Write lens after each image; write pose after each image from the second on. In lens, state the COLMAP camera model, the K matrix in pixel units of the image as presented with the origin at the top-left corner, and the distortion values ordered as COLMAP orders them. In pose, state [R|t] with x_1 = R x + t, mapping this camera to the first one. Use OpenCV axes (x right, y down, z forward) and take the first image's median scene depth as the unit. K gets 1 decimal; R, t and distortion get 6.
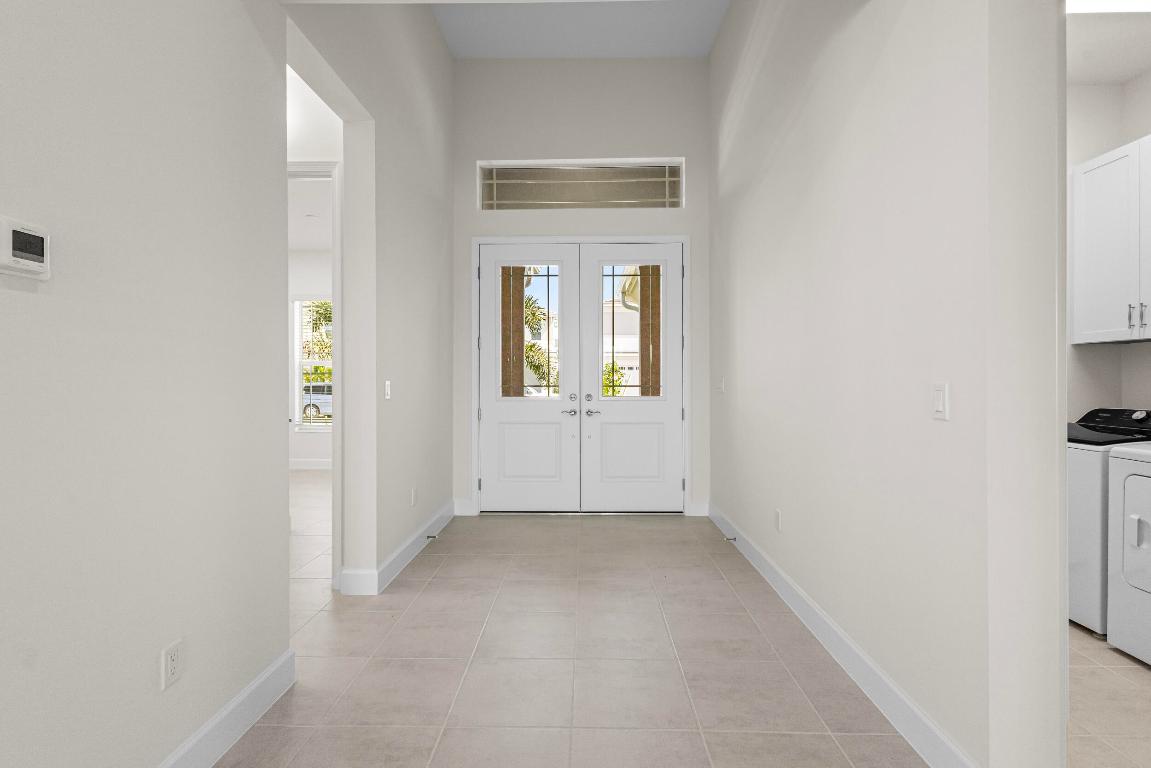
lens RADIAL K [[536.0, 0, 573.9], [0, 536.0, 380.4], [0, 0, 1]] dist [0.009198, -0.003104]
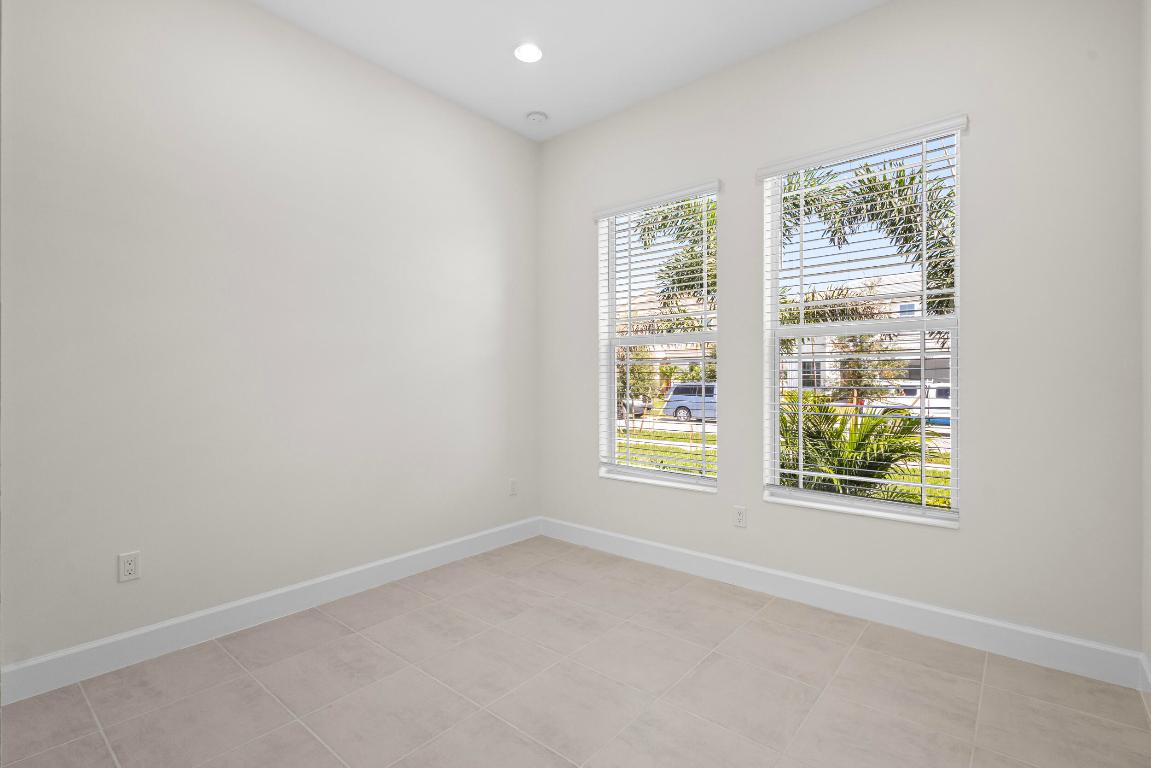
lens RADIAL K [[536.0, 0, 570.7], [0, 536.0, 382.1], [0, 0, 1]] dist [0.009198, -0.003104]
pose [[0.779077, 0.005171, -0.626907, -0.062663], [-0.004541, 0.999986, 0.002606, 0.001341], [0.626912, 0.000817, 0.779090, 0.165840]]
